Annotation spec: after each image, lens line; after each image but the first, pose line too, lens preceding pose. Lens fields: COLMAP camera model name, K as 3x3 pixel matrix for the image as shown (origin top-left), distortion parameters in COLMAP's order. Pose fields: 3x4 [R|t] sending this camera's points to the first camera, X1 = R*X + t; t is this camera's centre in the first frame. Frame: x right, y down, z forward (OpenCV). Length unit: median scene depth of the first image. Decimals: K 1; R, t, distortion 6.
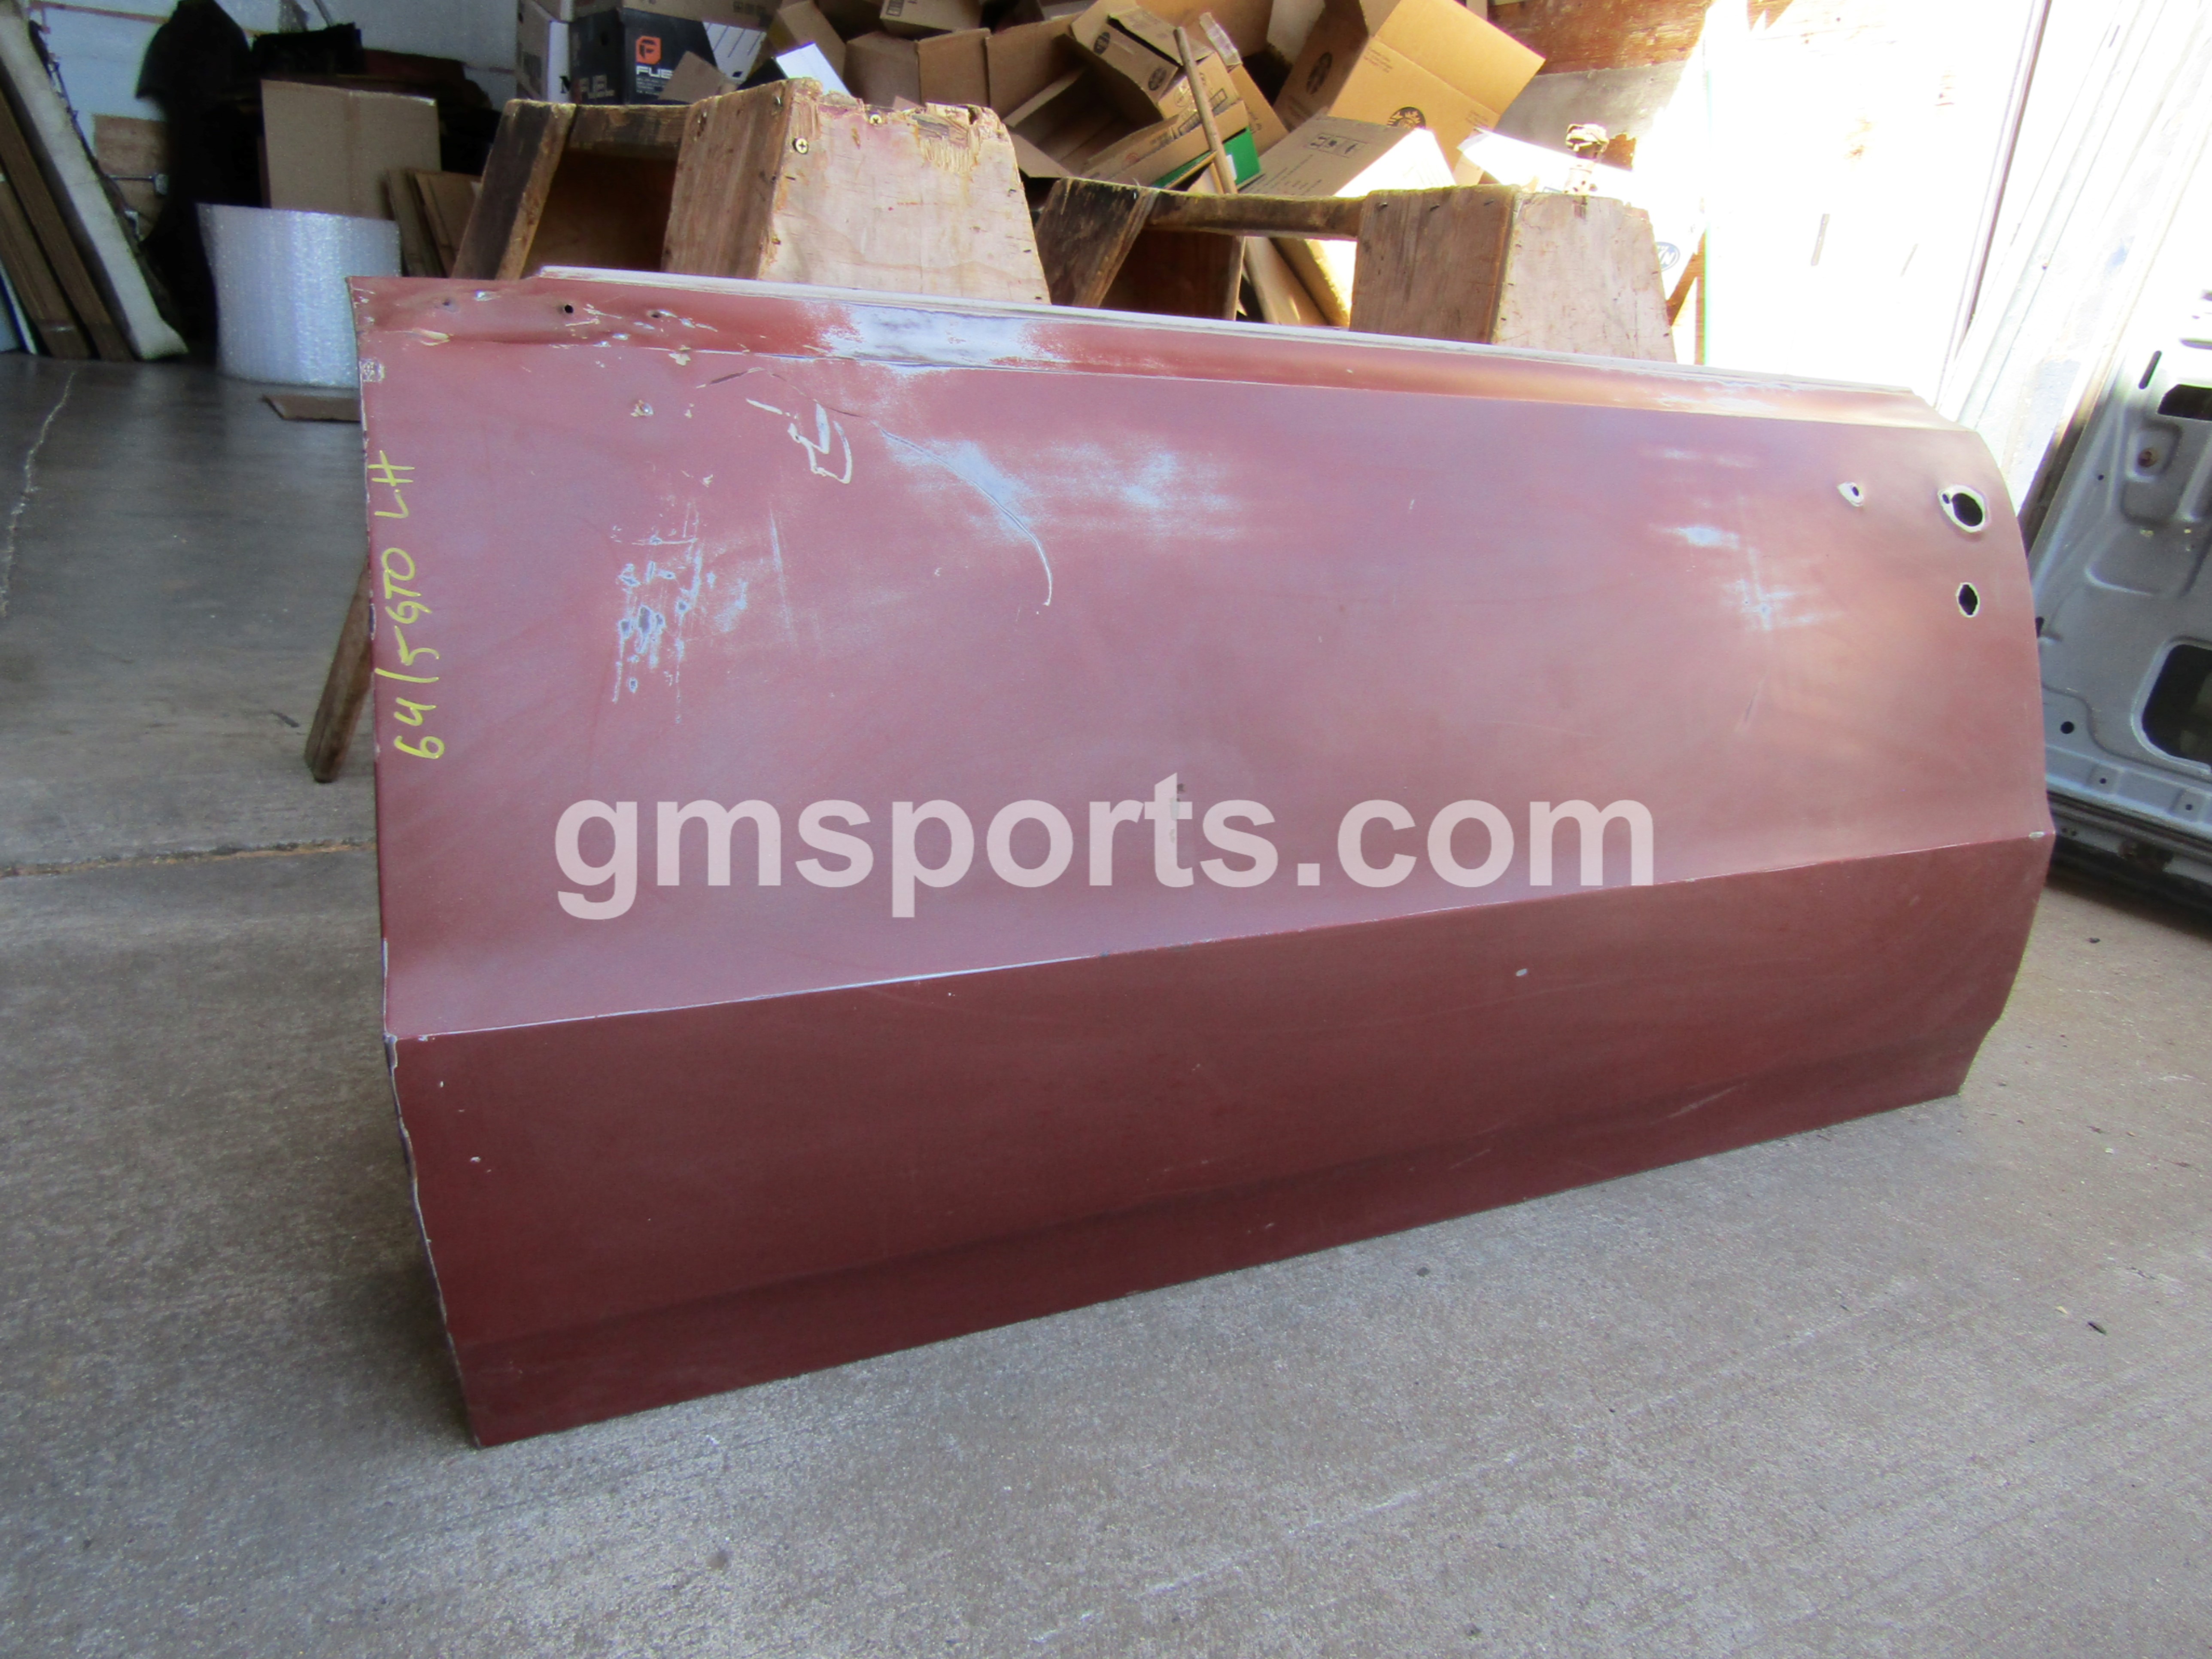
lens RADIAL K [[1578.4, 0, 1122.8], [0, 1578.4, 820.0], [0, 0, 1]] dist [-0.004590, 0.001086]
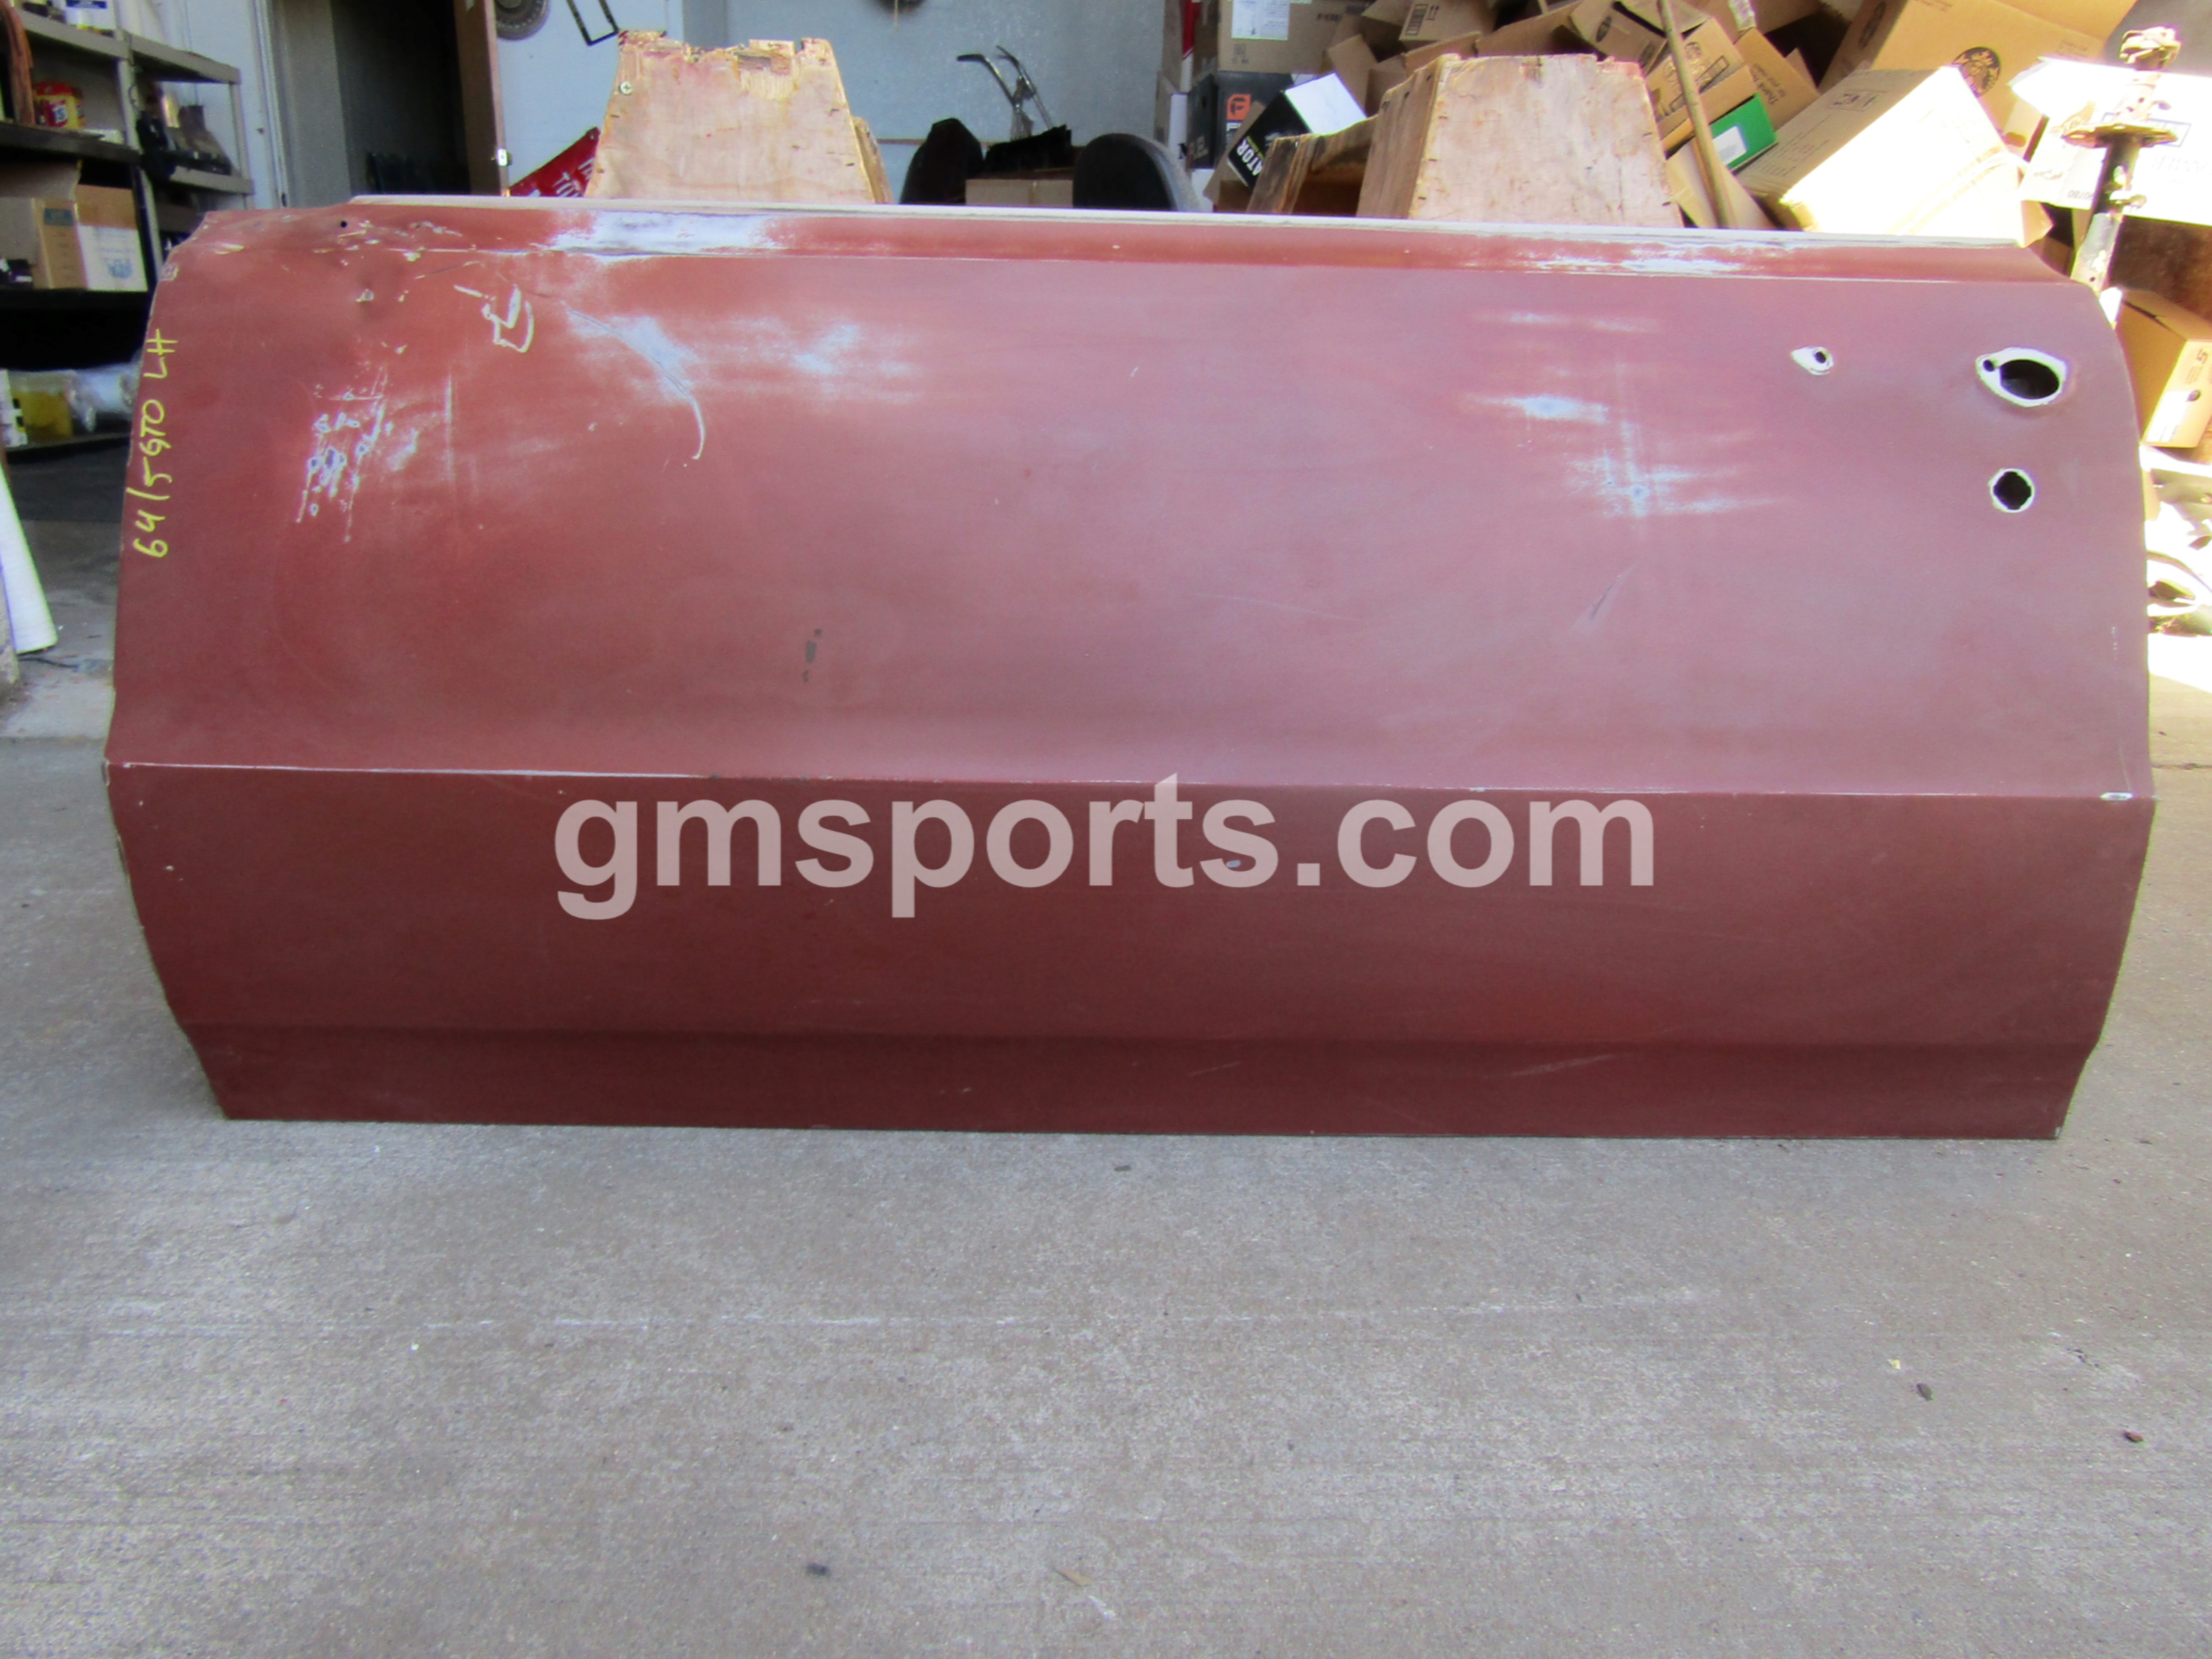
lens RADIAL K [[1578.4, 0, 1109.1], [0, 1578.4, 811.5], [0, 0, 1]] dist [-0.004590, 0.001086]
pose [[0.893767, 0.066608, -0.443557, 0.687567], [-0.084711, 0.996182, -0.021099, 0.105271], [0.440459, 0.056432, 0.895998, 0.140756]]
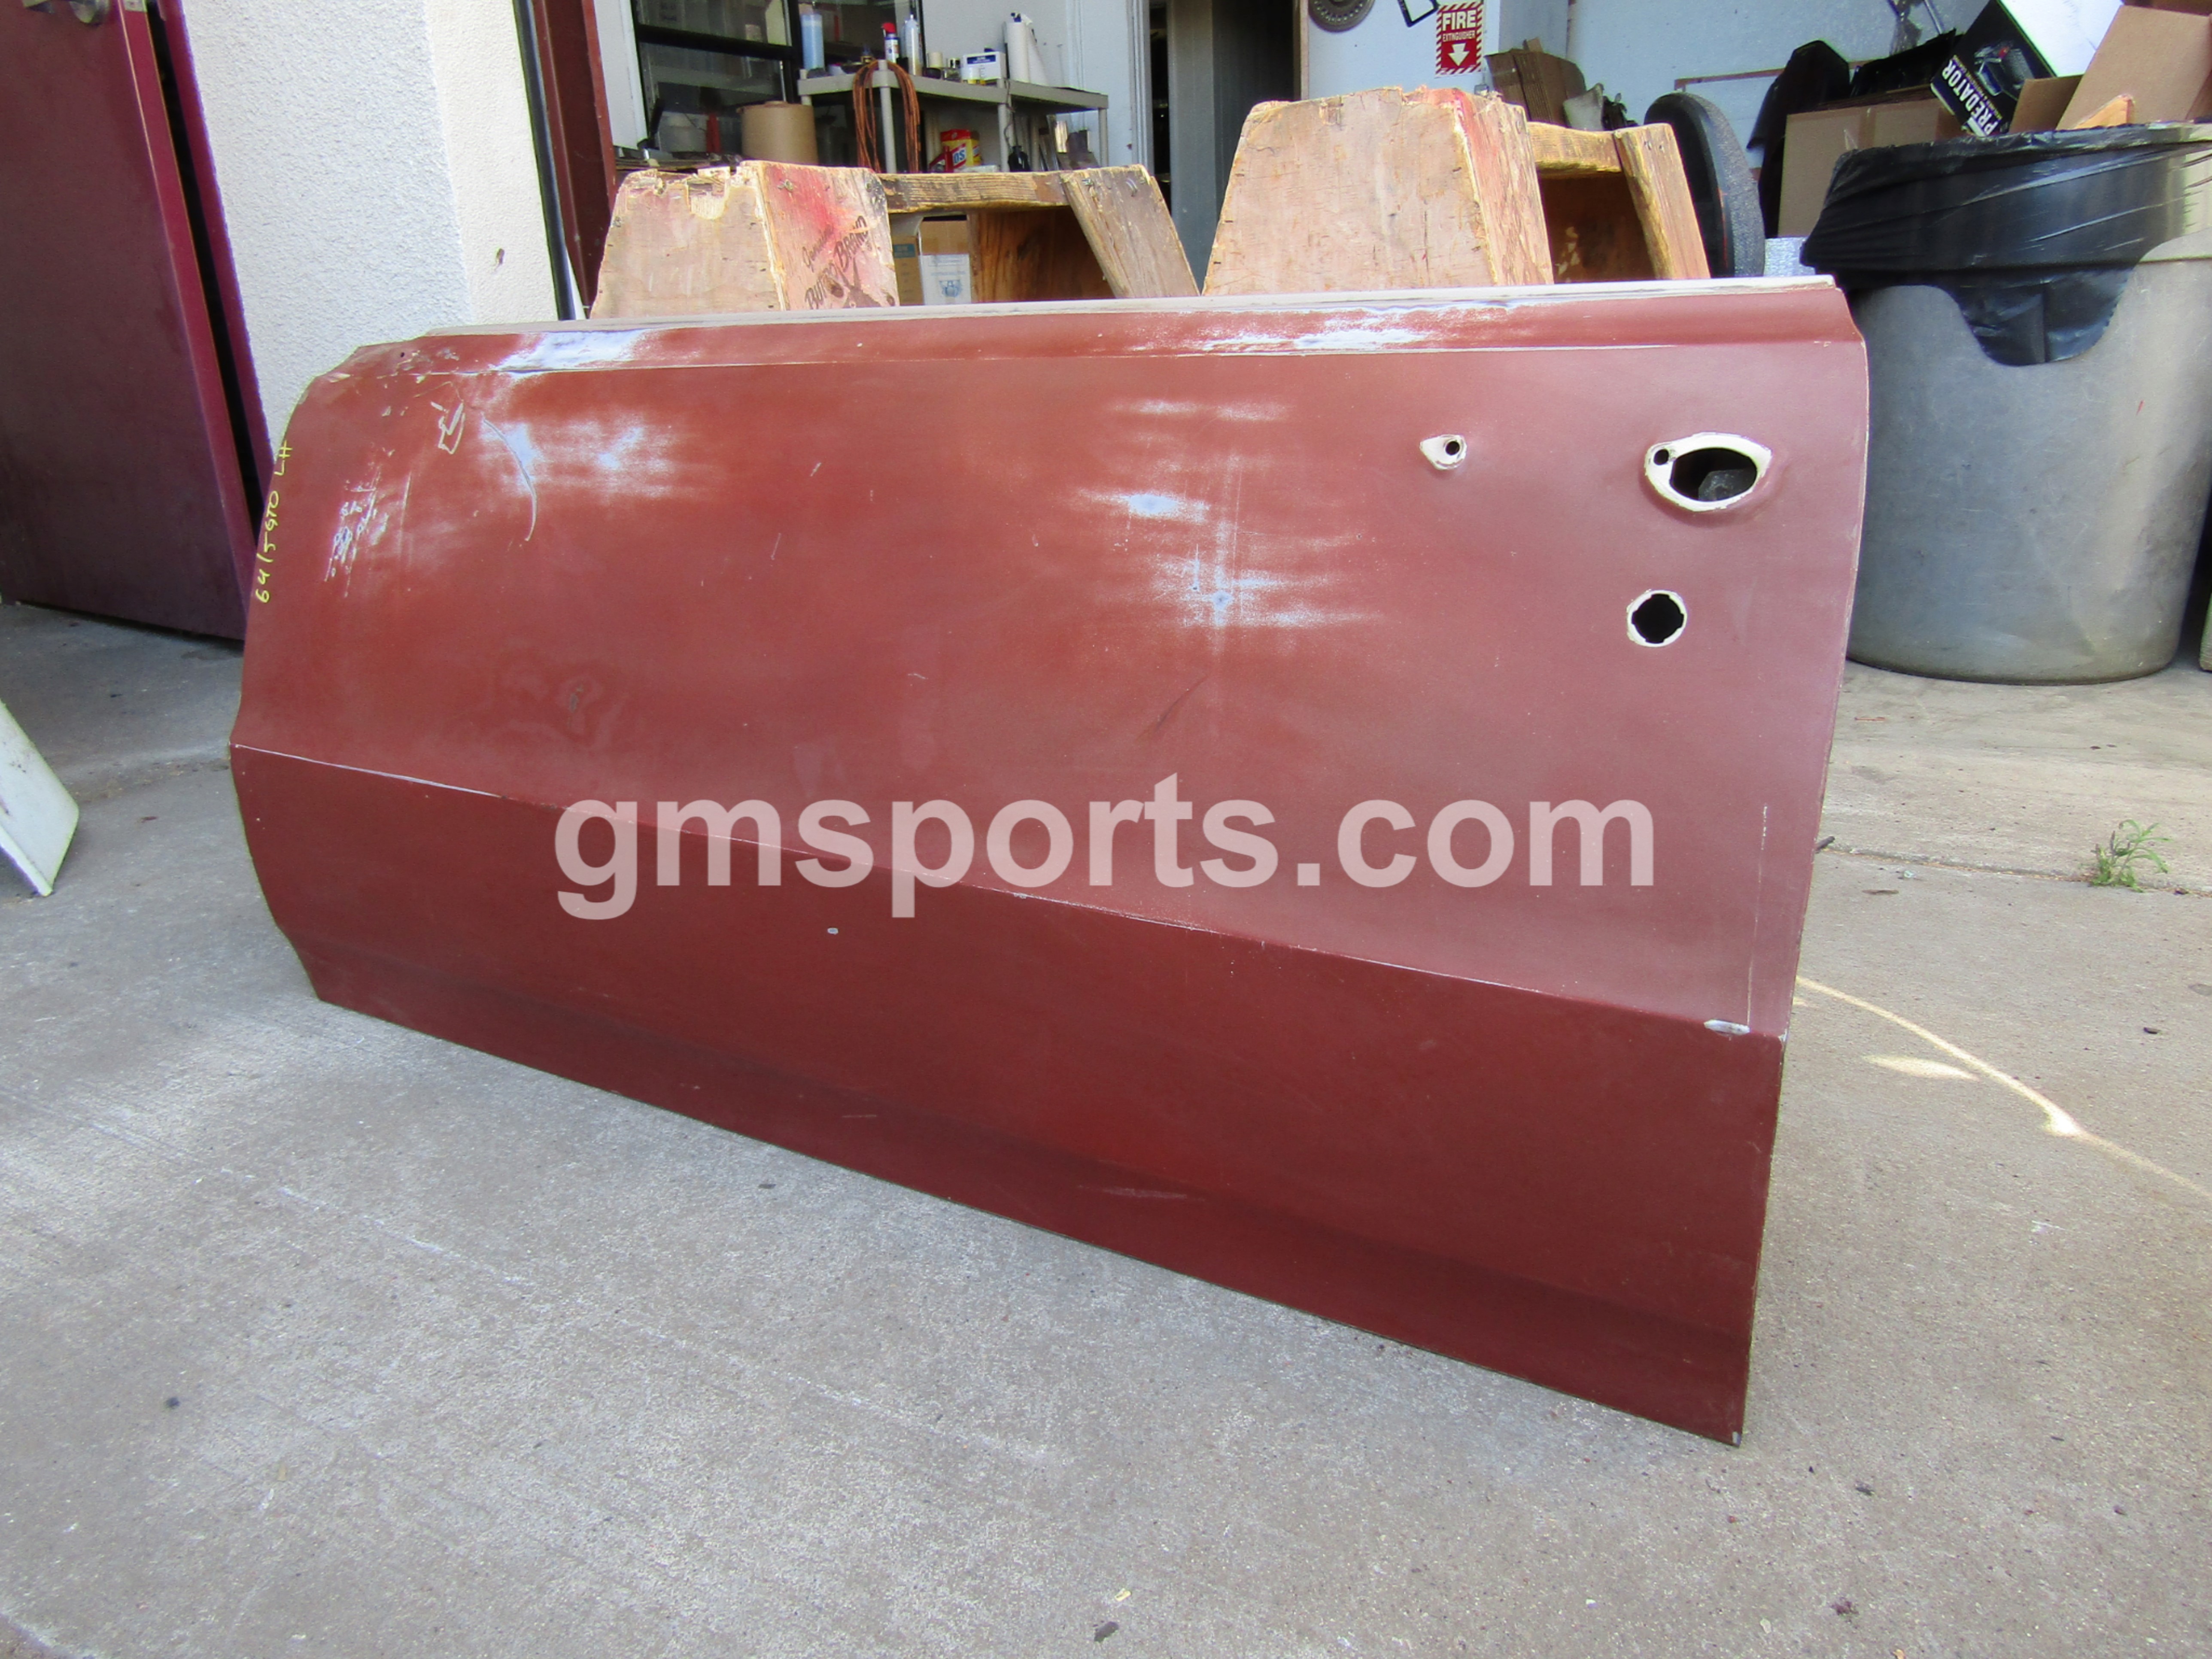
lens RADIAL K [[1578.4, 0, 1110.0], [0, 1578.4, 819.6], [0, 0, 1]] dist [-0.004590, 0.001086]
pose [[0.505594, 0.172697, -0.845311, 1.349039], [-0.183924, 0.978815, 0.089963, -0.109758], [0.842939, 0.109988, 0.526646, 0.697368]]
